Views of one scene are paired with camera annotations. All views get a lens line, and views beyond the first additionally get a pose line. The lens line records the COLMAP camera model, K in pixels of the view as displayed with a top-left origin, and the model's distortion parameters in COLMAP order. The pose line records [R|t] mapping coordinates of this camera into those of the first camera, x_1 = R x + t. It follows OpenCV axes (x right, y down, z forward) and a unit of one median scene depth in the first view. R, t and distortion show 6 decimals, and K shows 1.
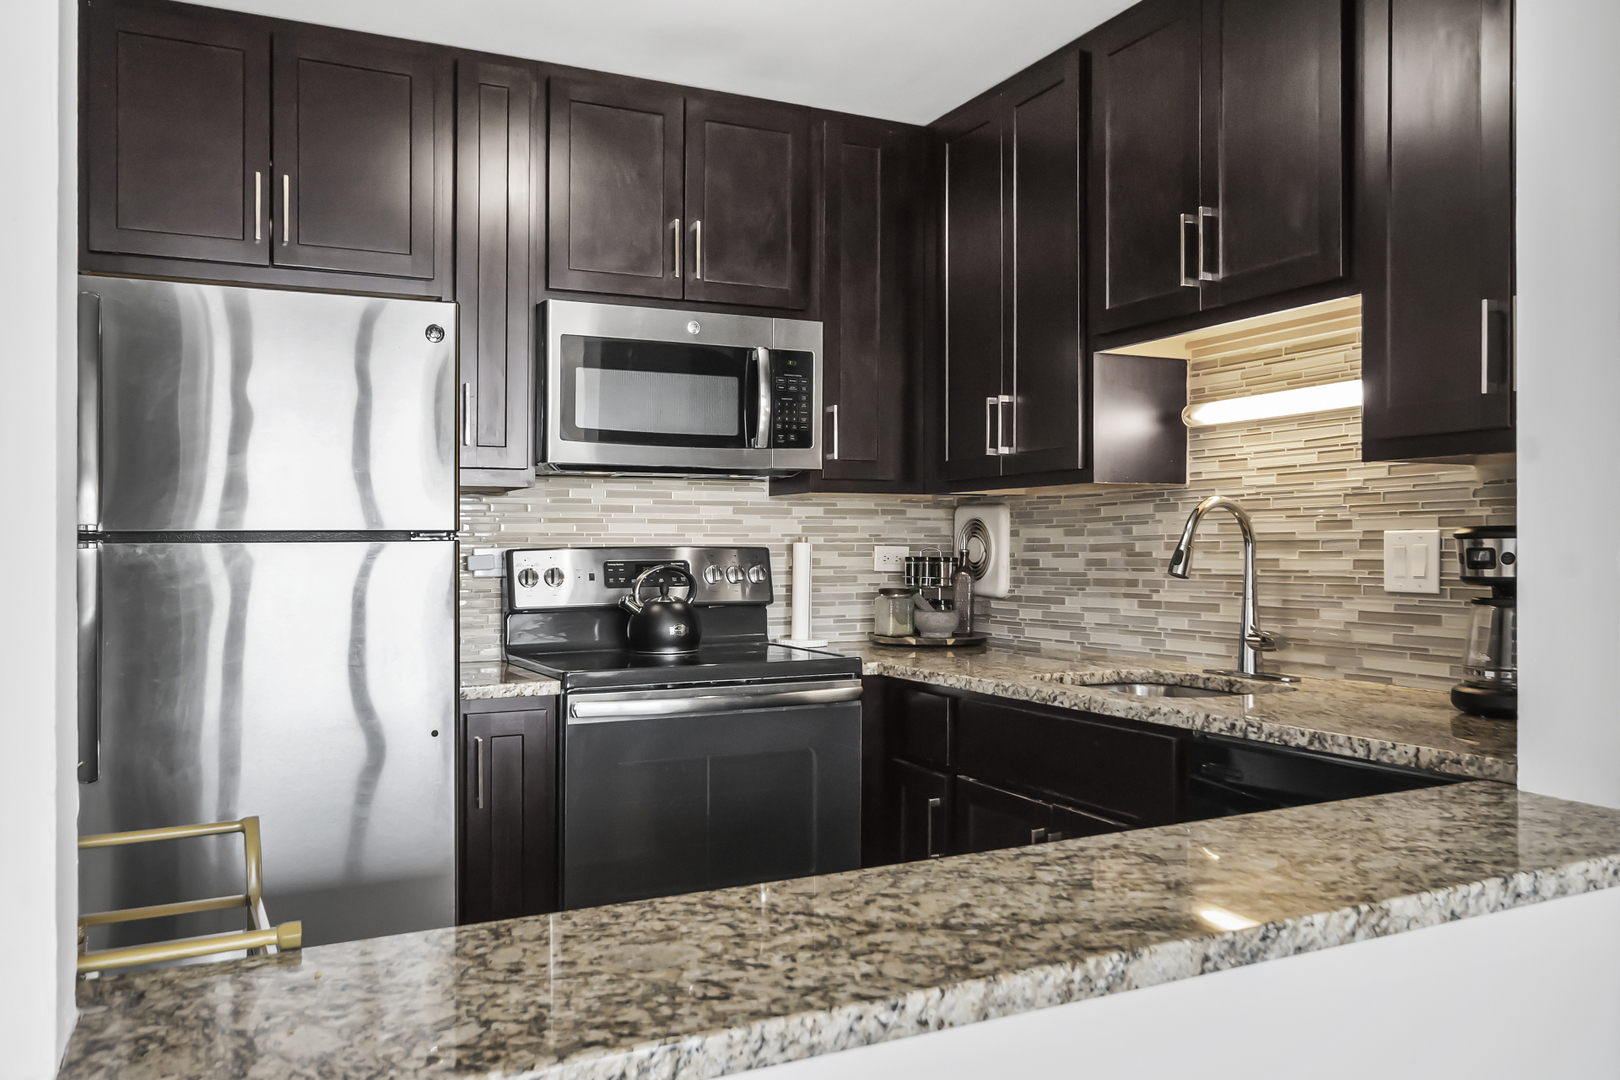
lens RADIAL K [[1262.7, 0, 810.0], [0, 1262.7, 540.0], [0, 0, 1]] dist [-0.000009, -0.000100]
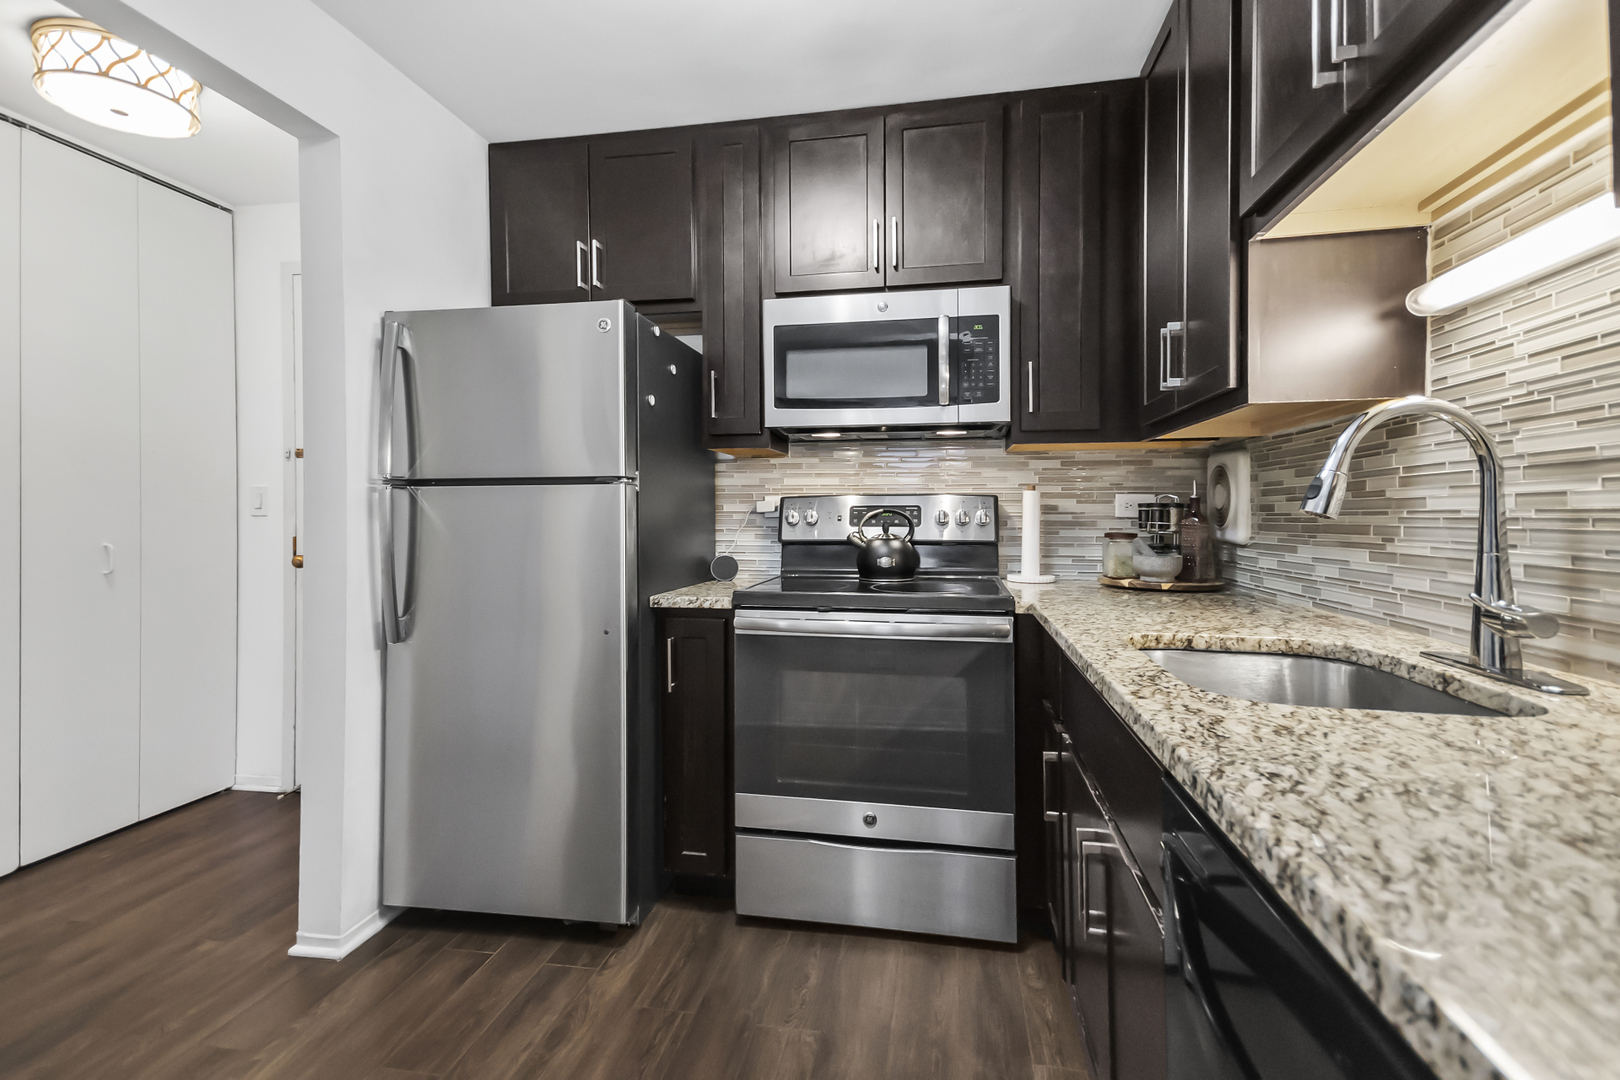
lens RADIAL K [[694.5, 0, 812.0], [0, 694.5, 510.8], [0, 0, 1]] dist [0.024009, -0.012980]
pose [[0.798017, 0.002680, -0.602630, 0.248202], [-0.000227, 0.999991, 0.004147, 0.020389], [0.602636, -0.003172, 0.798010, 0.434299]]
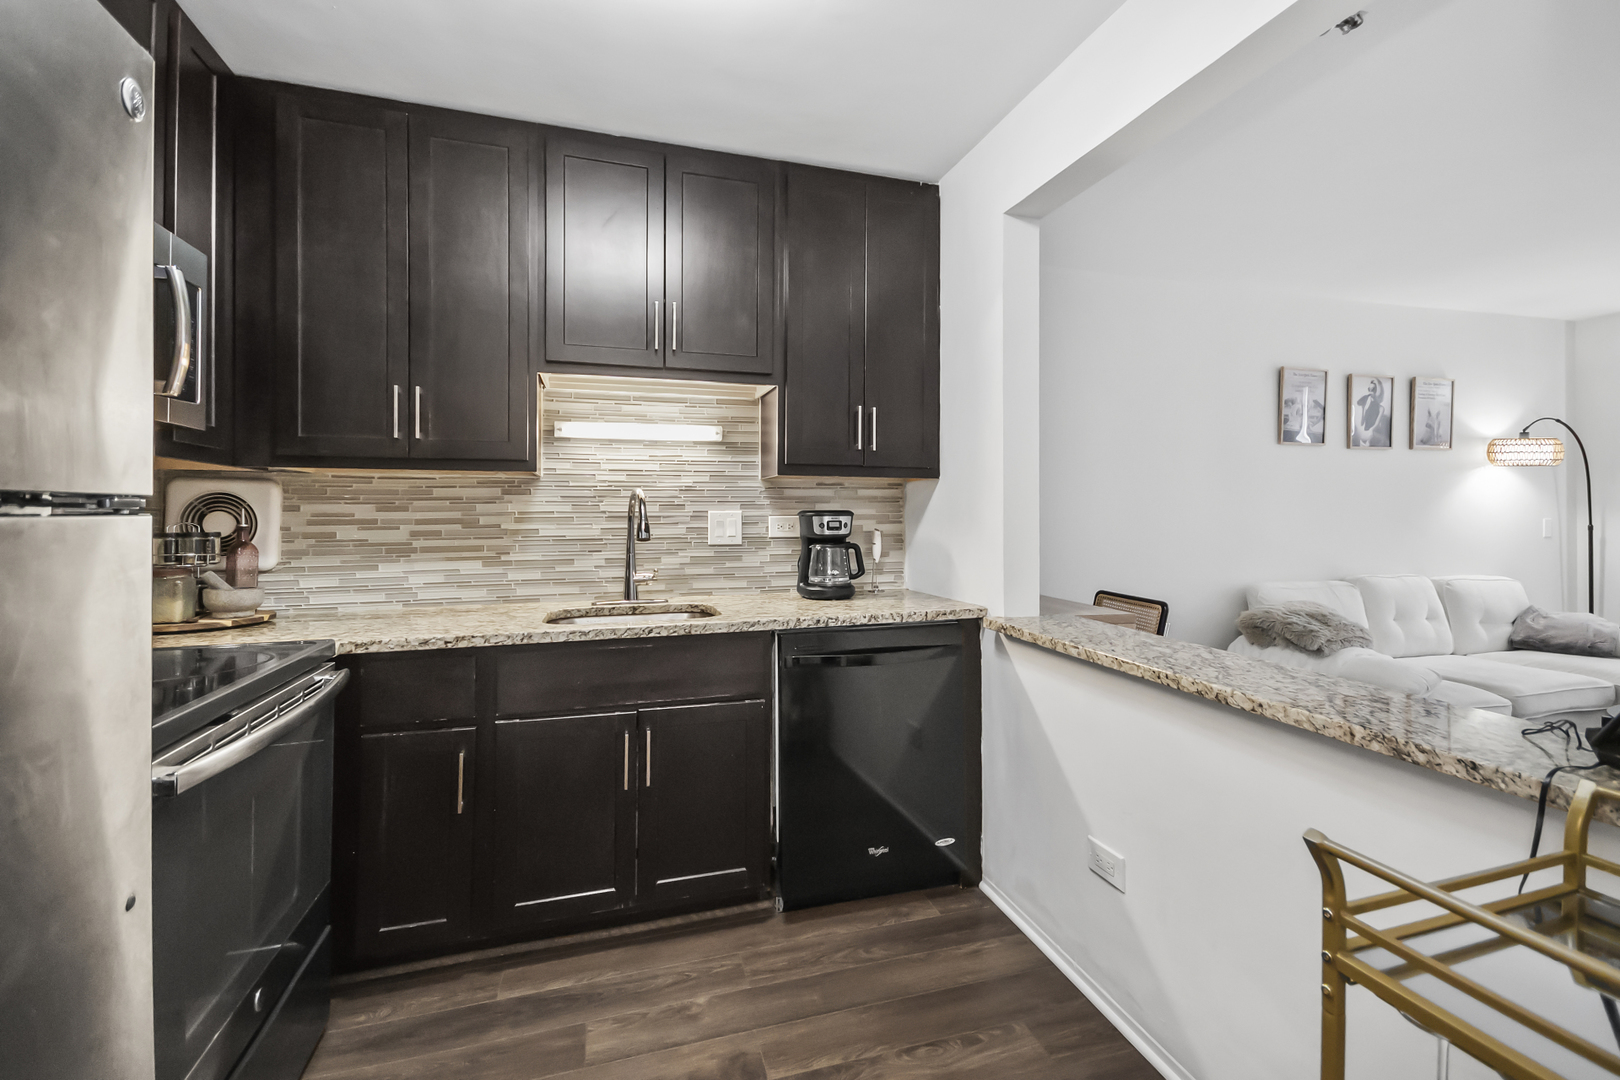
lens RADIAL K [[719.5, 0, 812.8], [0, 719.5, 520.4], [0, 0, 1]] dist [0.029146, -0.000055]
pose [[0.168807, -0.005422, 0.985634, -0.429824], [-0.003117, 0.999977, 0.006035, -0.000474], [-0.985644, -0.004091, 0.168786, 0.540771]]
